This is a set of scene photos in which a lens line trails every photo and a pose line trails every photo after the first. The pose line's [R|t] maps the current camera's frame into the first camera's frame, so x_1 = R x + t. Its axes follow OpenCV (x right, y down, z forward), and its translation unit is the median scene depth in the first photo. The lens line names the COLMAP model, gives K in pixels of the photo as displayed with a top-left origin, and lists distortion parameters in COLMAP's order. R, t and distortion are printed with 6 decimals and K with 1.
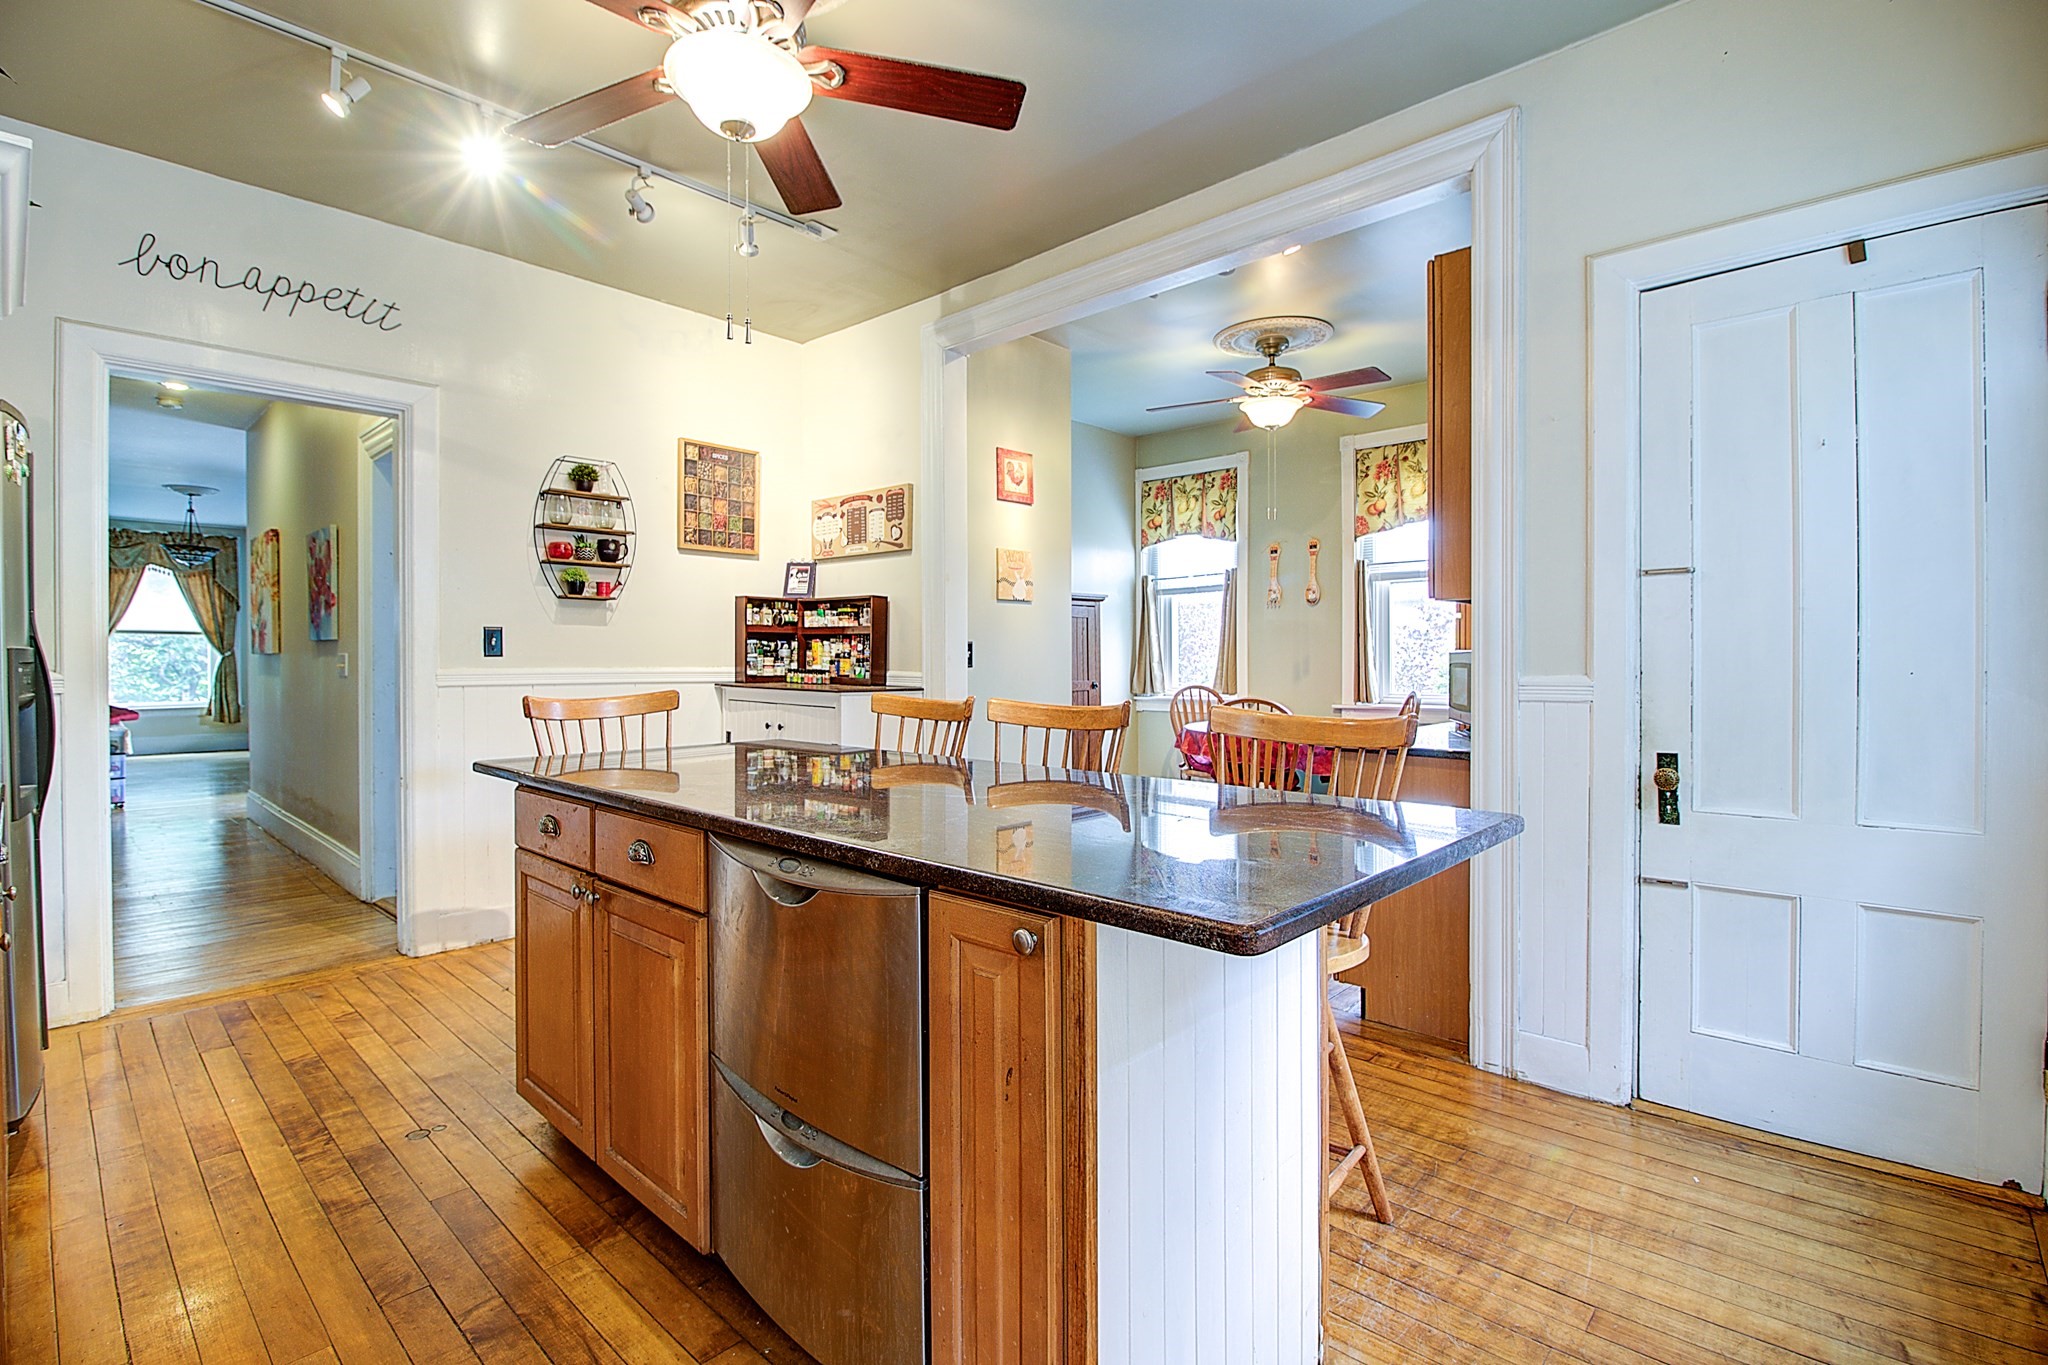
lens RADIAL K [[936.3, 0, 1011.8], [0, 936.3, 665.9], [0, 0, 1]] dist [-0.002545, -0.011665]
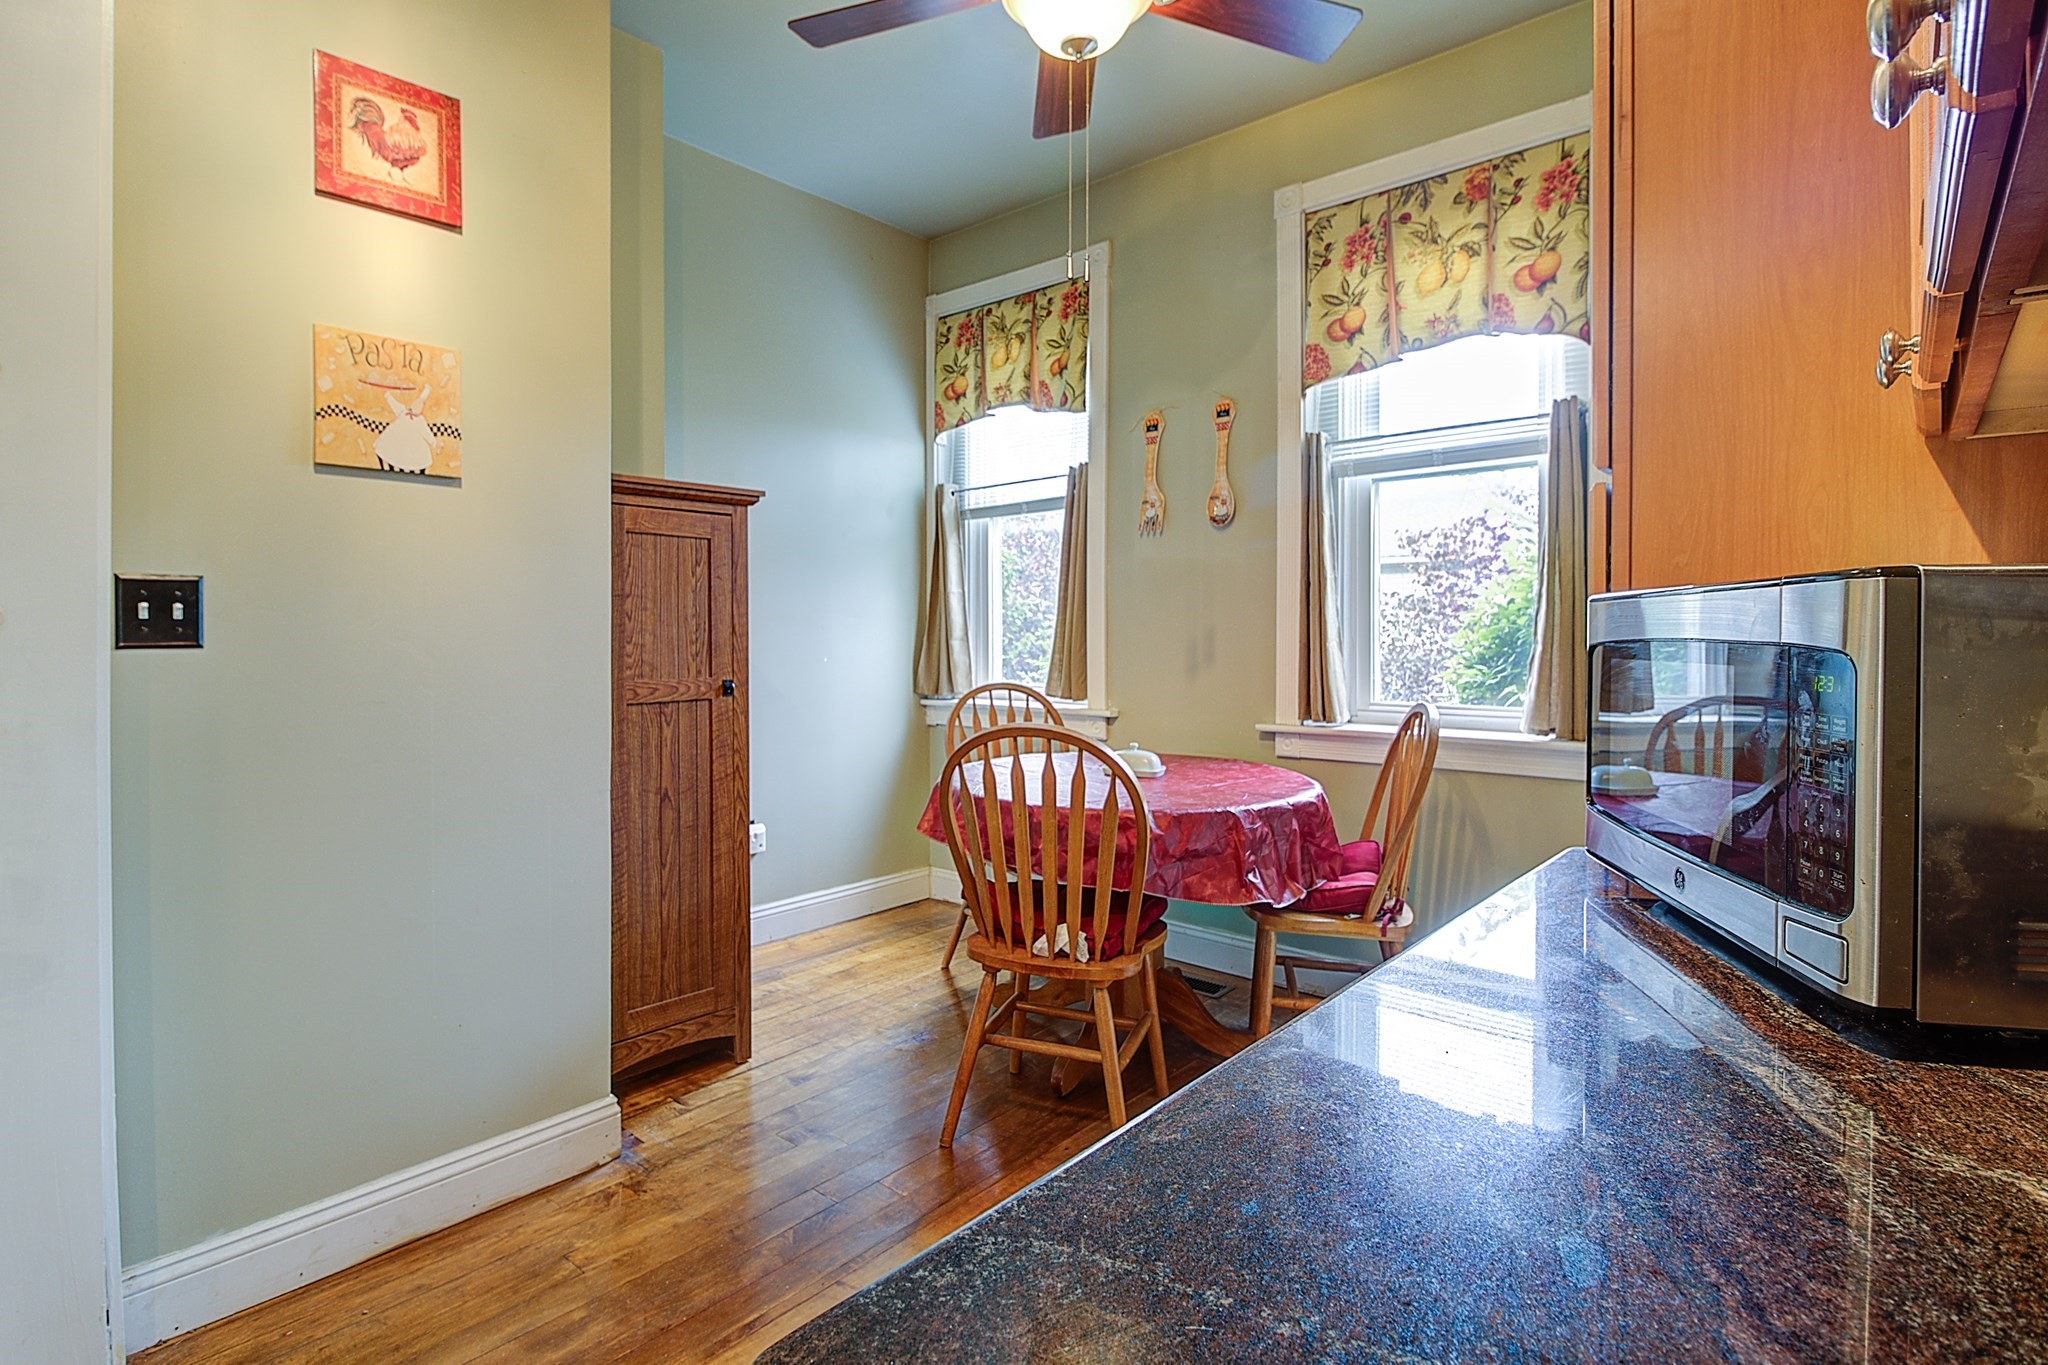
lens RADIAL K [[1019.3, 0, 979.6], [0, 1019.3, 643.0], [0, 0, 1]] dist [0.005437, -0.005848]
pose [[0.999908, 0.004621, 0.012768, 0.192024], [-0.004611, 0.999989, -0.000831, -0.000566], [-0.012771, 0.000772, 0.999918, 0.467618]]
